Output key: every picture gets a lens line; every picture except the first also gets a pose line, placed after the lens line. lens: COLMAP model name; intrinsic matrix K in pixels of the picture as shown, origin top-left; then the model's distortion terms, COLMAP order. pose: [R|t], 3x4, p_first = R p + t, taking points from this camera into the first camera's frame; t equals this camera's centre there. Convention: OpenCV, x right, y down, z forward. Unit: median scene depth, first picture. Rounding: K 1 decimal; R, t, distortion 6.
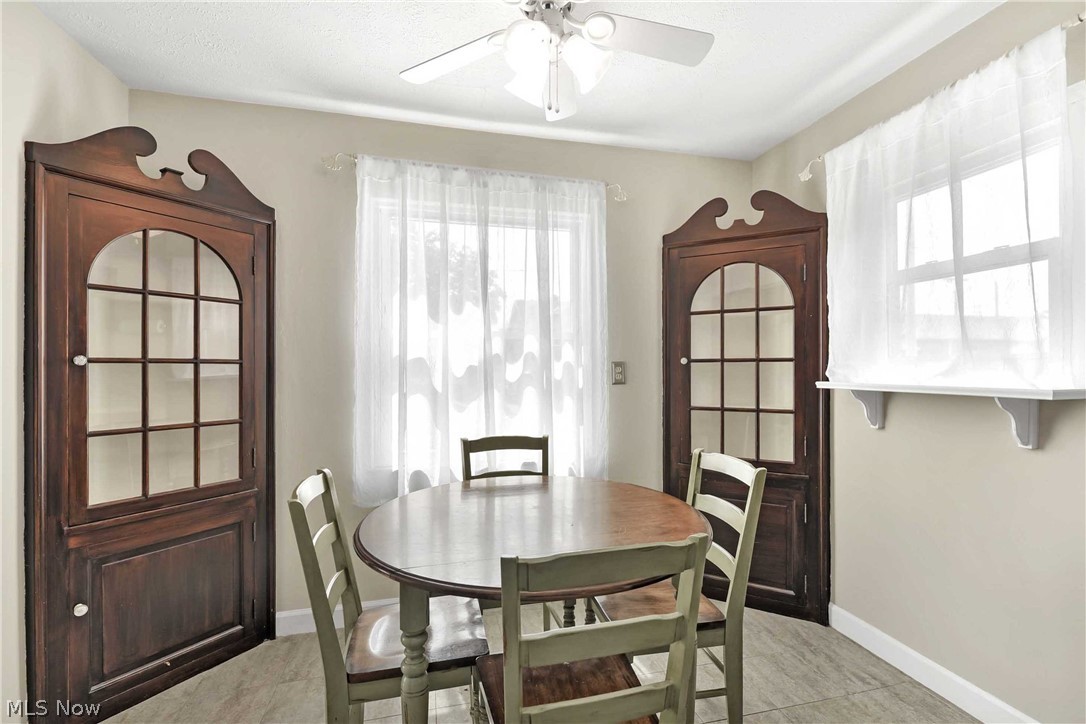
lens RADIAL K [[488.5, 0, 547.1], [0, 488.5, 366.8], [0, 0, 1]] dist [-0.001827, -0.000085]
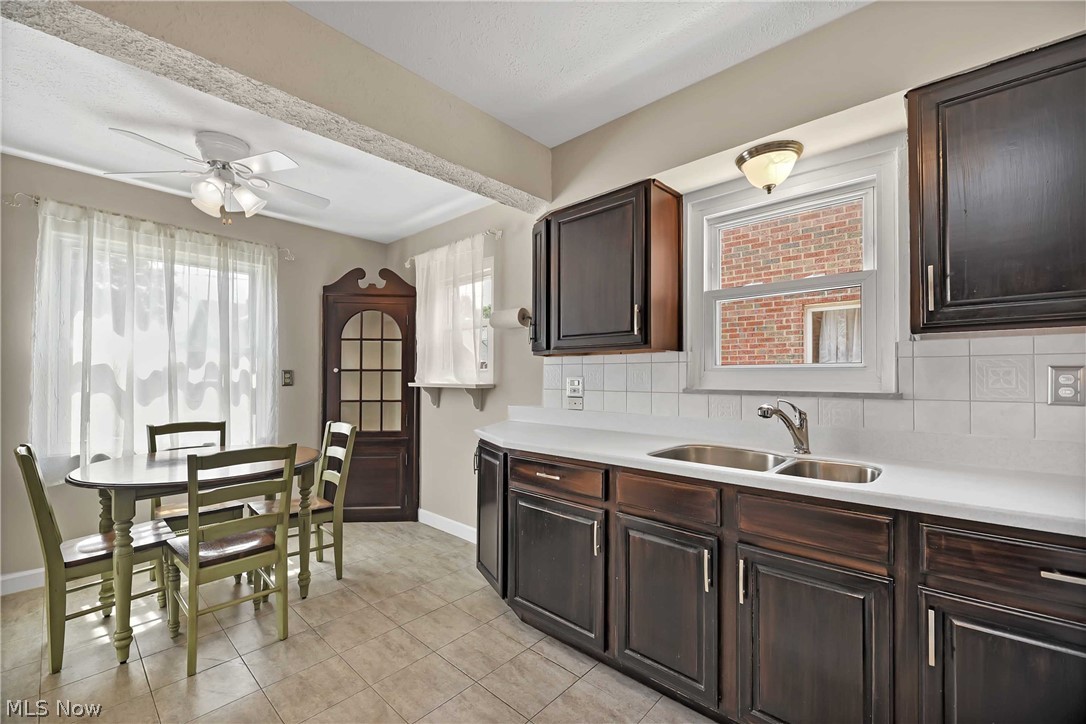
lens RADIAL K [[447.5, 0, 541.6], [0, 447.5, 372.5], [0, 0, 1]] dist [-0.010304, -0.000669]
pose [[0.830513, 0.012166, 0.556867, 0.041542], [-0.007071, 0.999911, -0.011300, 0.007168], [-0.556955, 0.005448, 0.830525, -0.573003]]
